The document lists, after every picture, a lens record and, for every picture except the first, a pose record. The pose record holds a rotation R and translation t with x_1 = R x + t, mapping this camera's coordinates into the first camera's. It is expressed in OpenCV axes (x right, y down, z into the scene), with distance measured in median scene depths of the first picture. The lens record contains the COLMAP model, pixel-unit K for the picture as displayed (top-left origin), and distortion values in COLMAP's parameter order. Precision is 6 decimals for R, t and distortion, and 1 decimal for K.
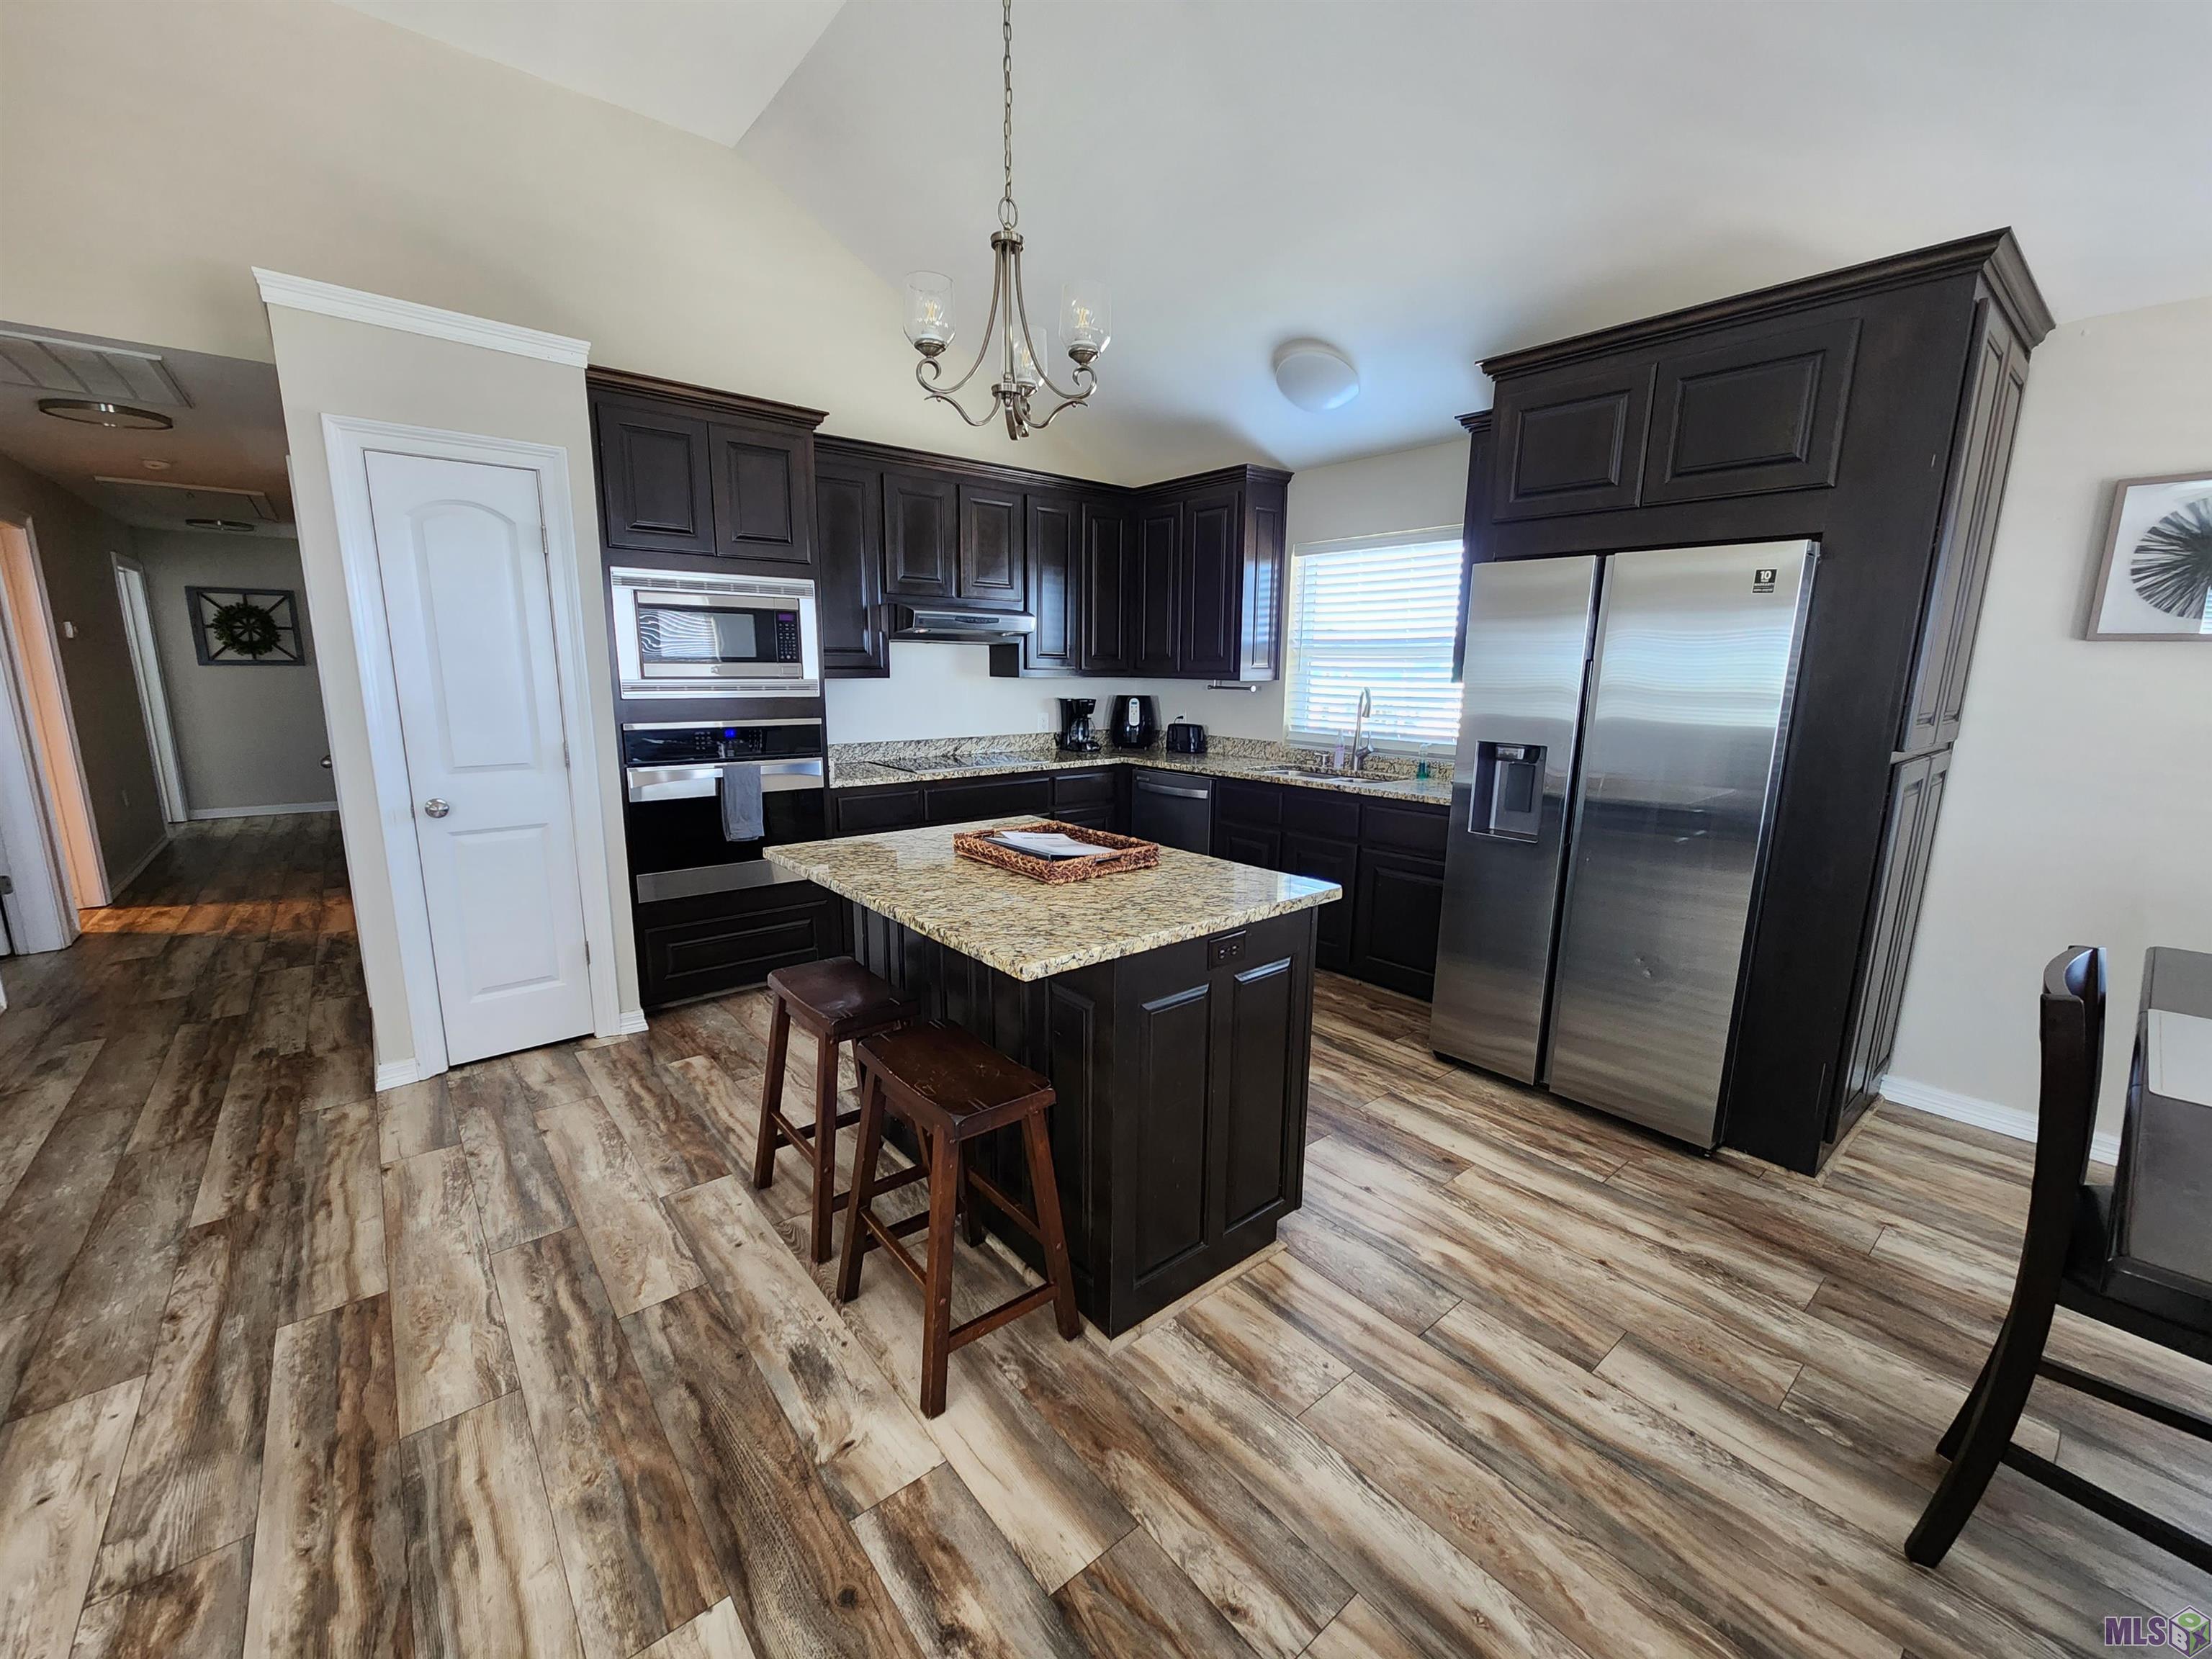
lens RADIAL K [[899.4, 0, 1103.1], [0, 899.4, 832.2], [0, 0, 1]] dist [-0.001676, 0.000716]
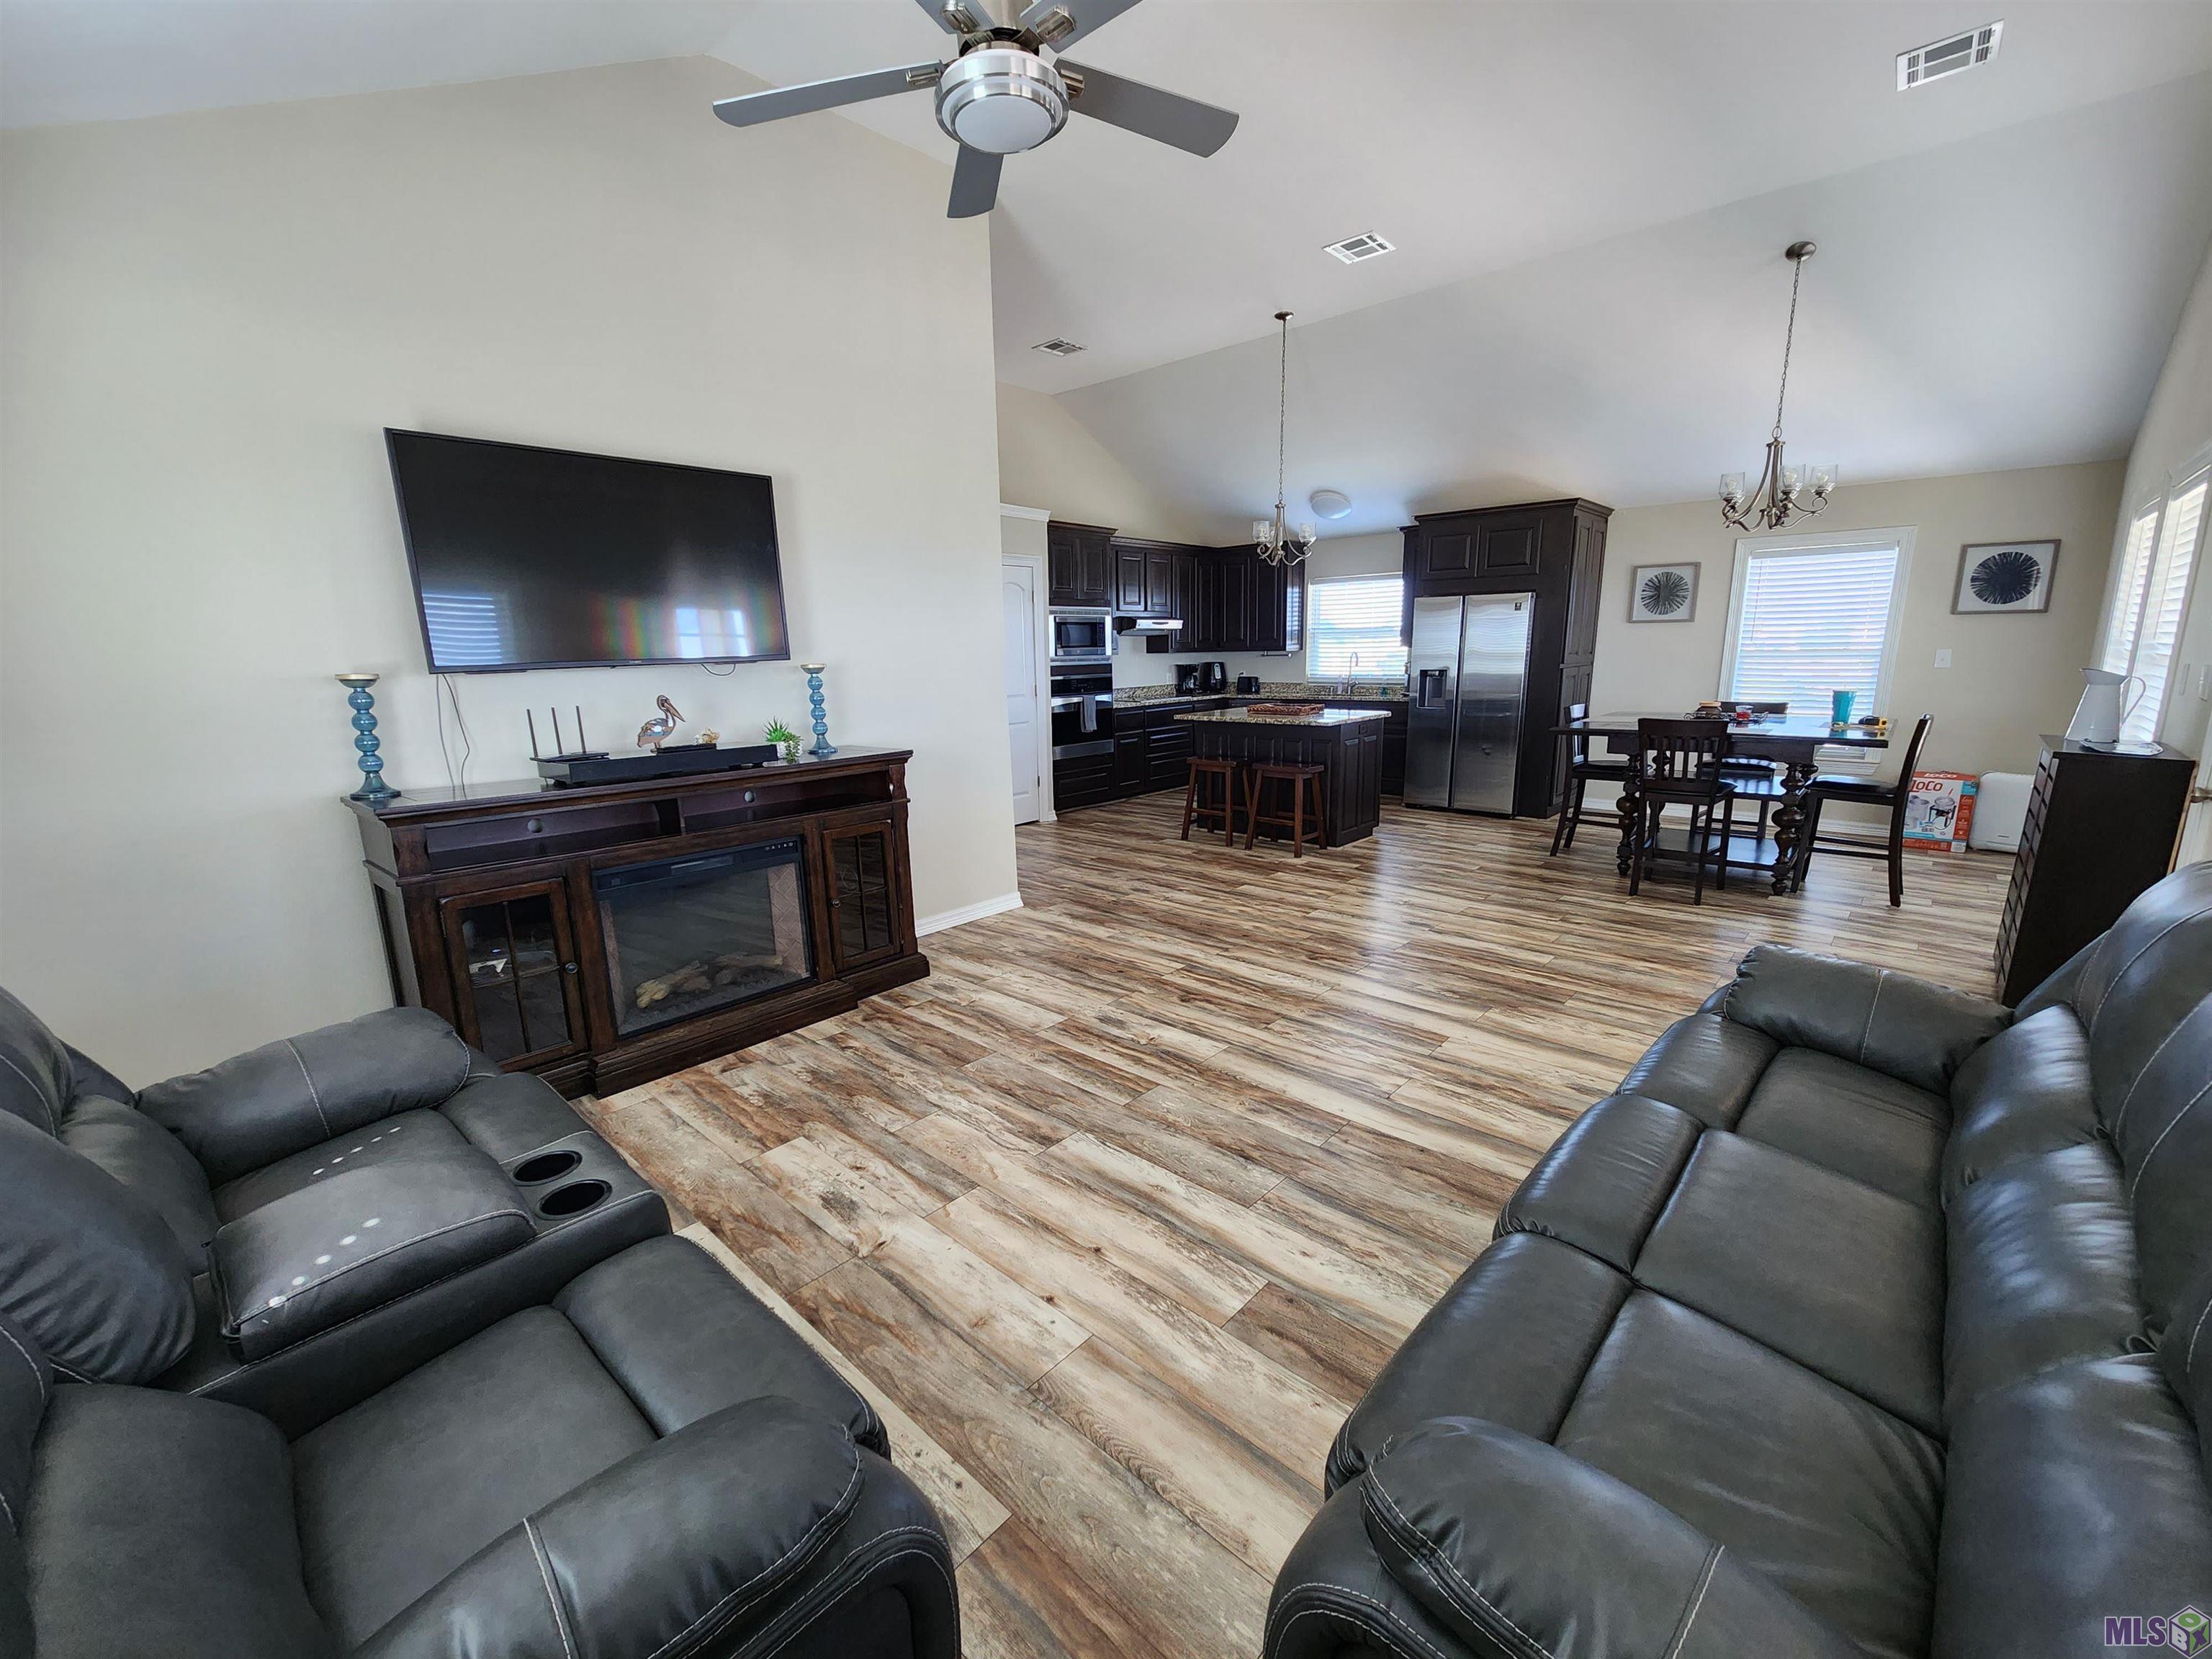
lens RADIAL K [[899.4, 0, 1103.1], [0, 899.4, 832.2], [0, 0, 1]] dist [-0.001676, 0.000716]
pose [[0.989922, -0.057957, 0.129210, -0.698828], [0.055679, 0.998224, 0.021177, 0.215484], [-0.130208, -0.013769, 0.991391, -1.187401]]
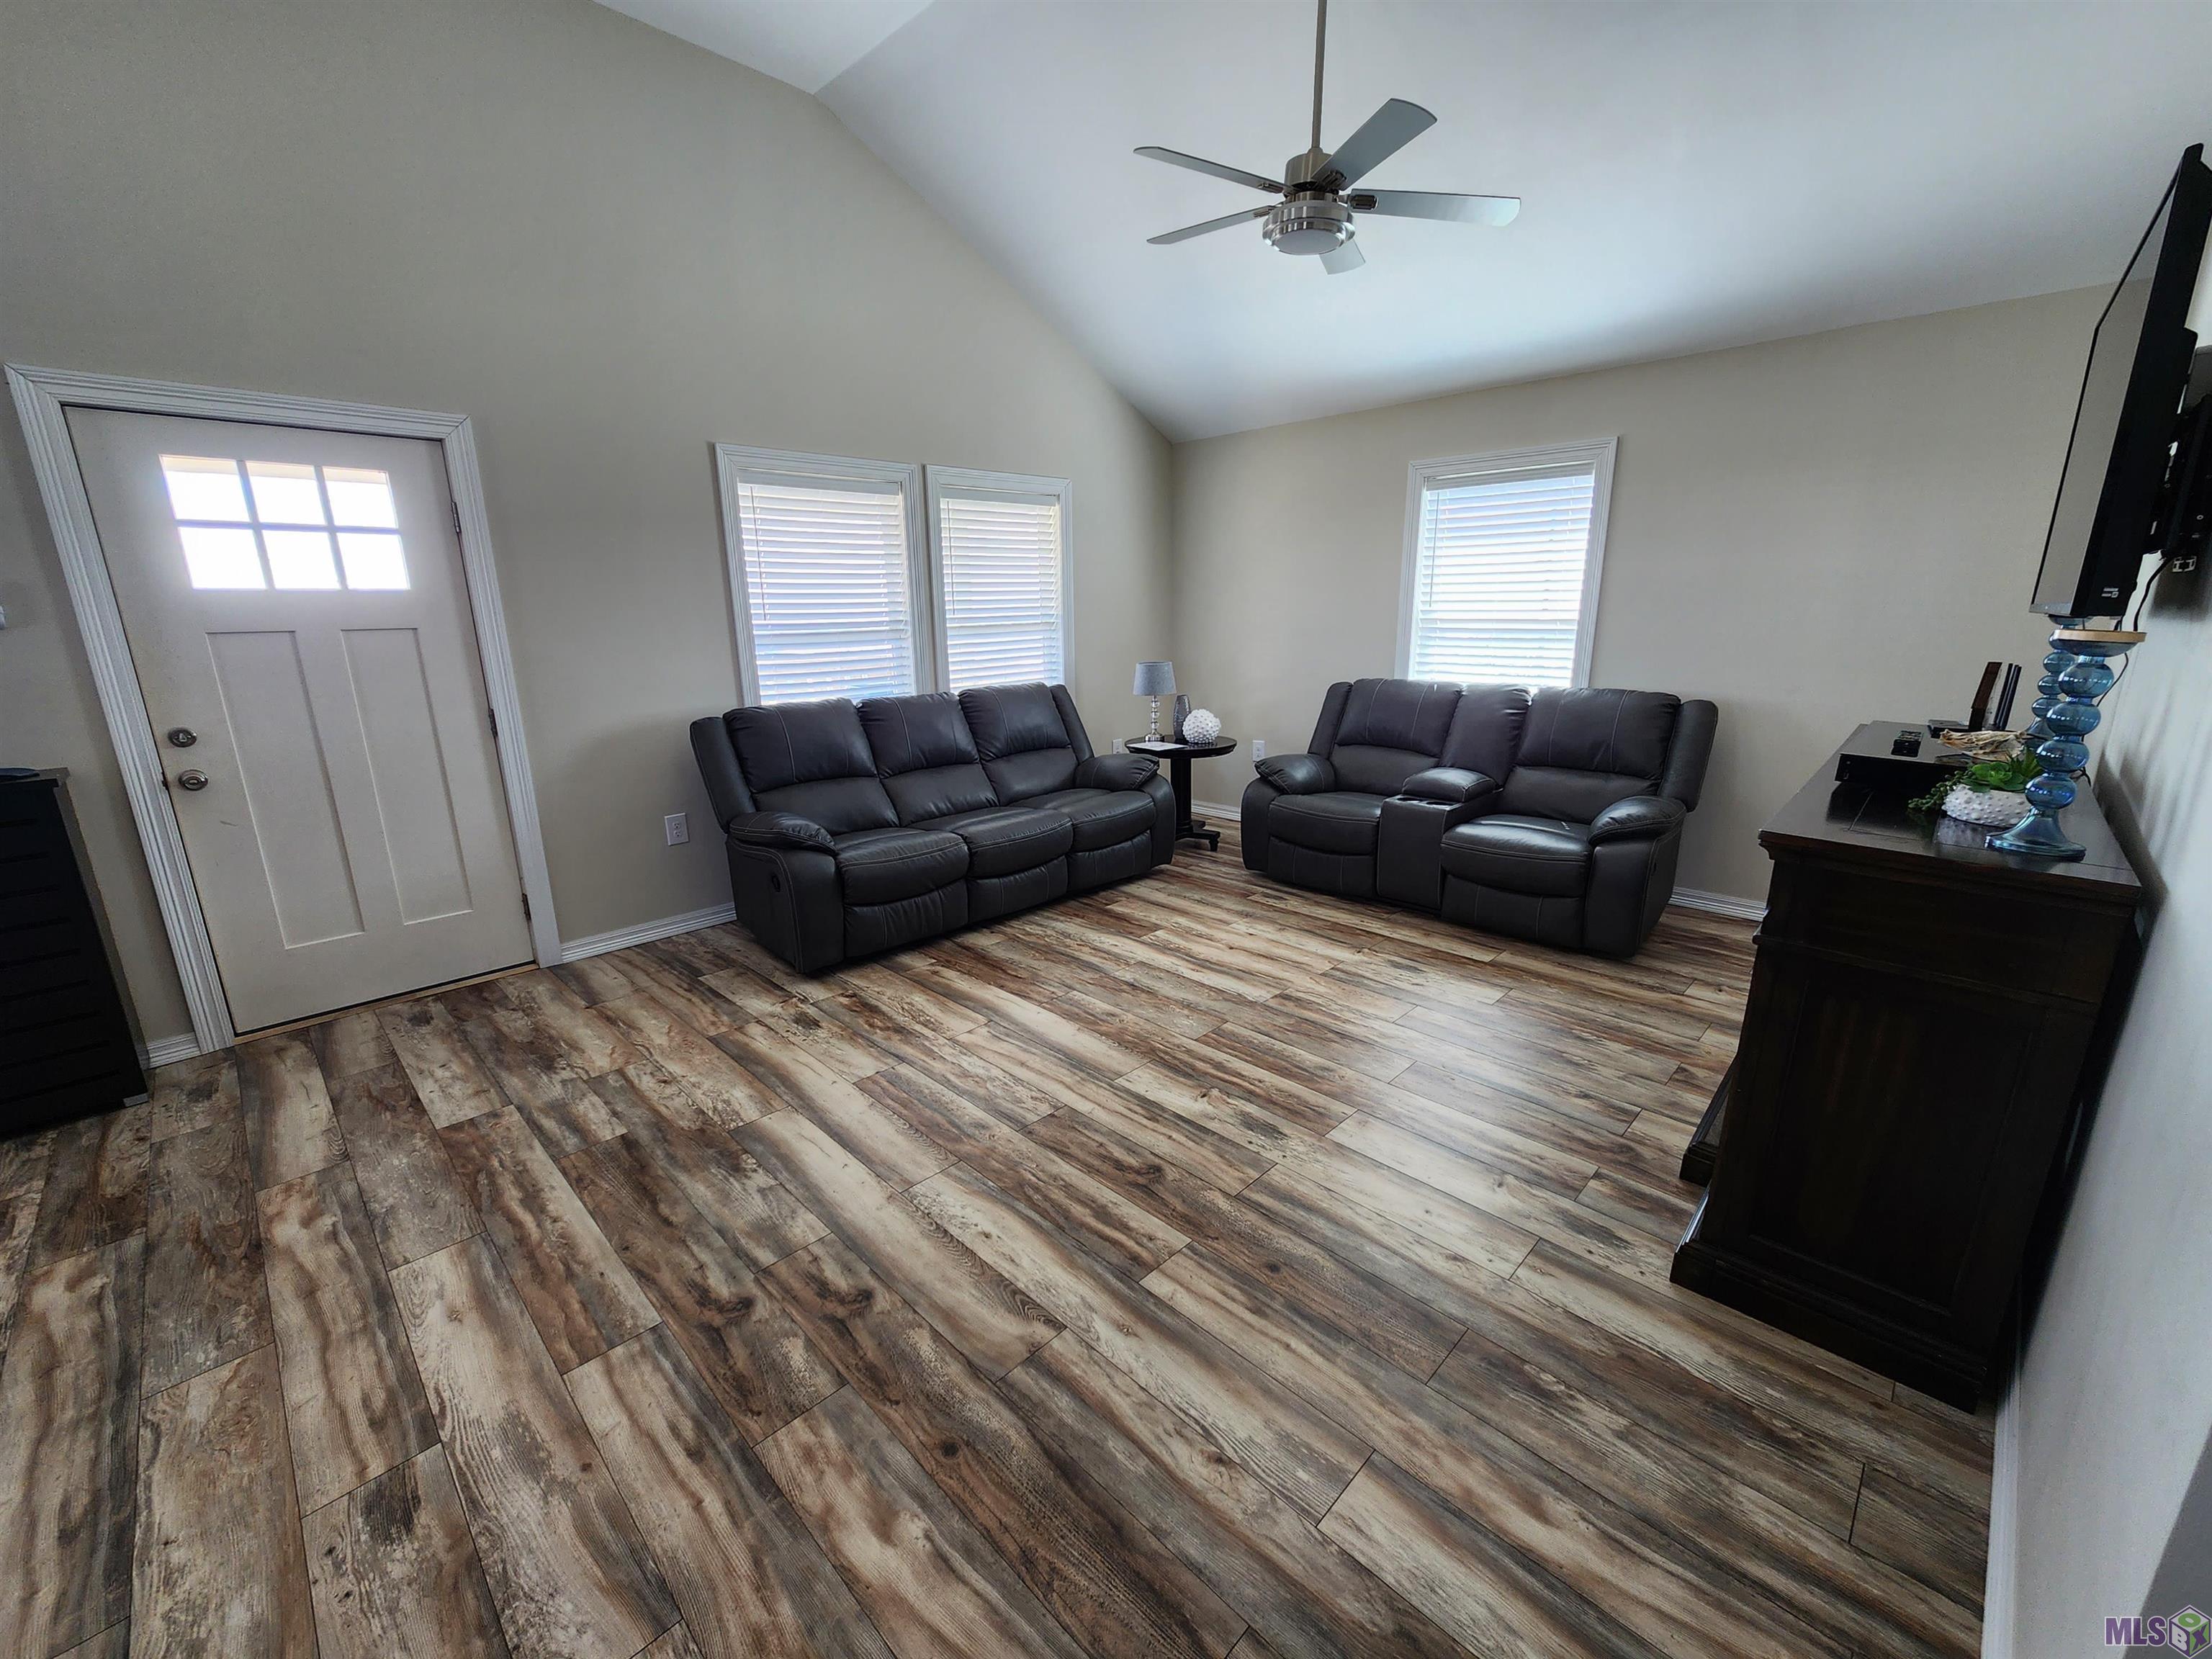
lens RADIAL K [[899.4, 0, 1103.1], [0, 899.4, 832.2], [0, 0, 1]] dist [-0.001676, 0.000716]
pose [[-0.995135, 0.025216, -0.095242, -0.378783], [-0.017056, 0.908008, 0.418605, -0.073828], [0.097036, 0.418193, -0.903160, 0.360206]]
